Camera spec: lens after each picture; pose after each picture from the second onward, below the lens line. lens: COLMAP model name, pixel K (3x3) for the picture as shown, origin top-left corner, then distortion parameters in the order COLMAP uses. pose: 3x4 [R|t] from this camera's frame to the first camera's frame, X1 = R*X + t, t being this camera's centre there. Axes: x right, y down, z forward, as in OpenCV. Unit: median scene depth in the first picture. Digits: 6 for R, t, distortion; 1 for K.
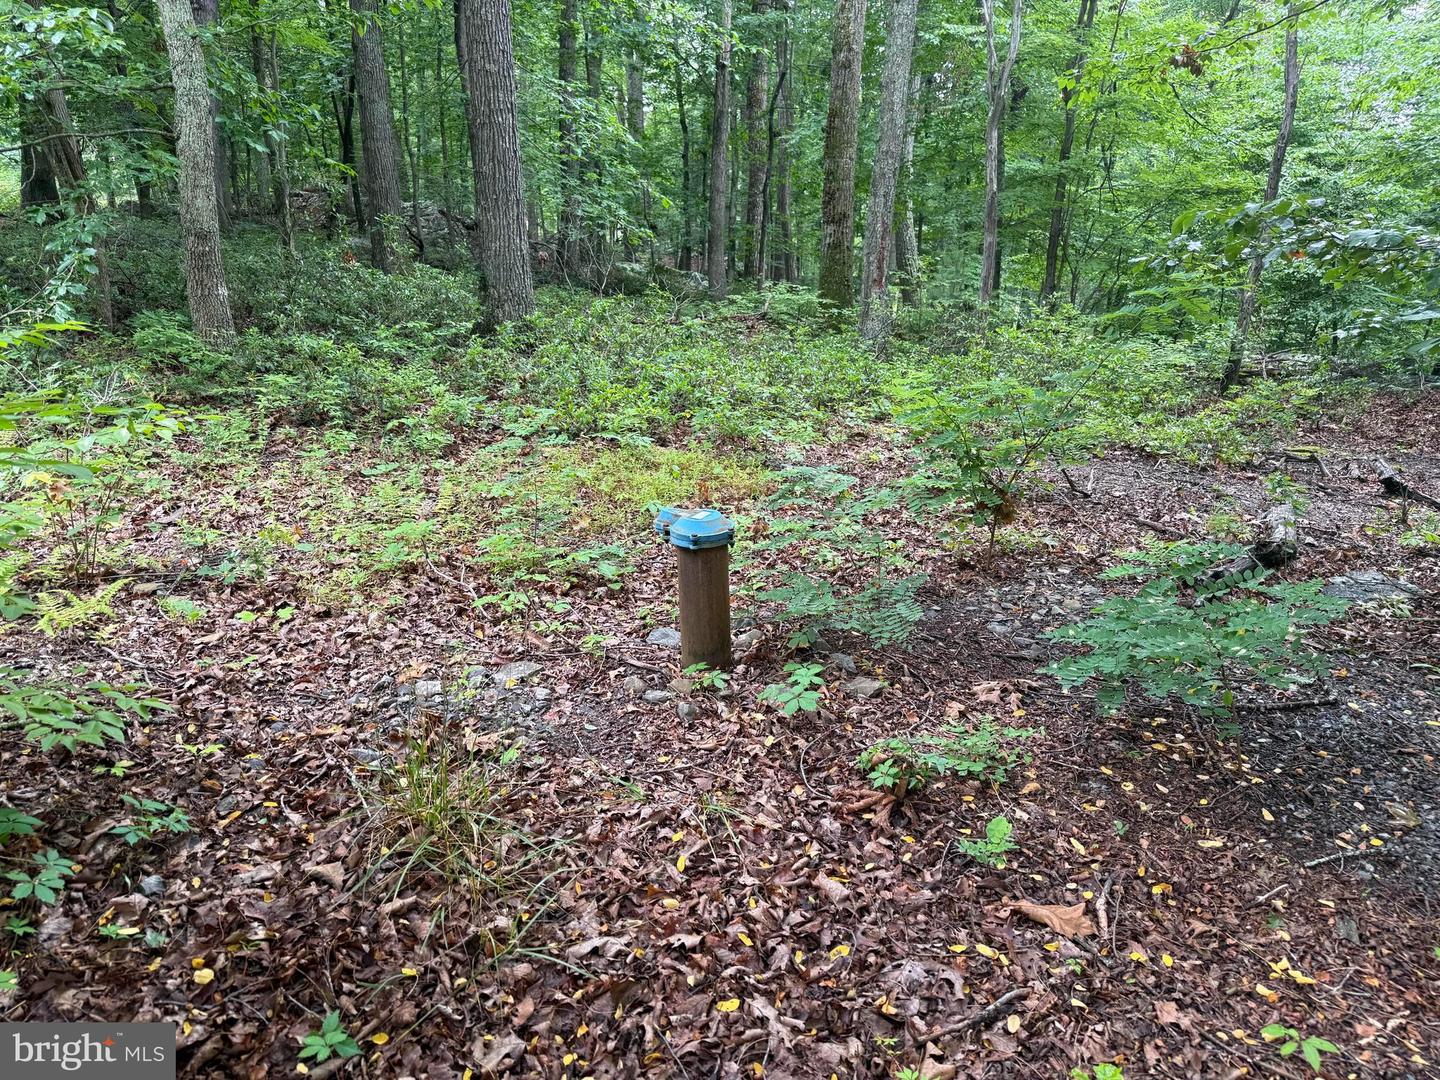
lens RADIAL K [[963.3, 0, 720.0], [0, 963.3, 540.0], [0, 0, 1]] dist [-0.006720, -0.004129]
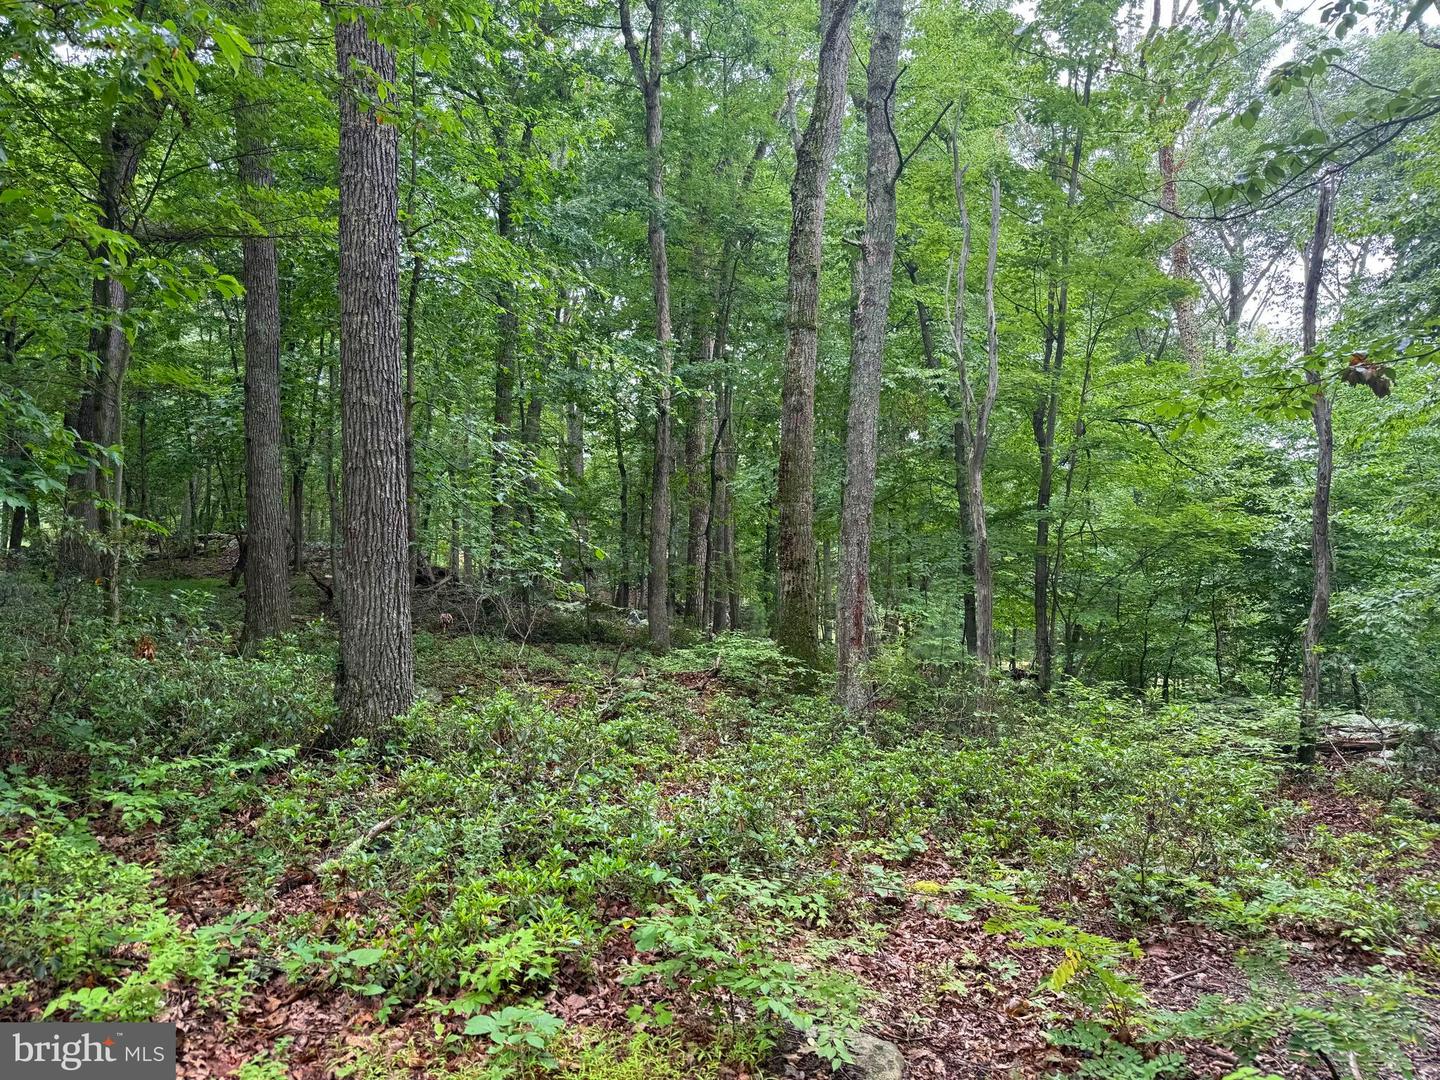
lens RADIAL K [[963.3, 0, 720.0], [0, 963.3, 540.0], [0, 0, 1]] dist [-0.006720, -0.004129]
pose [[0.997770, -0.009554, 0.066064, -0.004897], [0.030724, 0.944371, -0.327443, -0.049358], [-0.059261, 0.328743, 0.942558, 0.117463]]
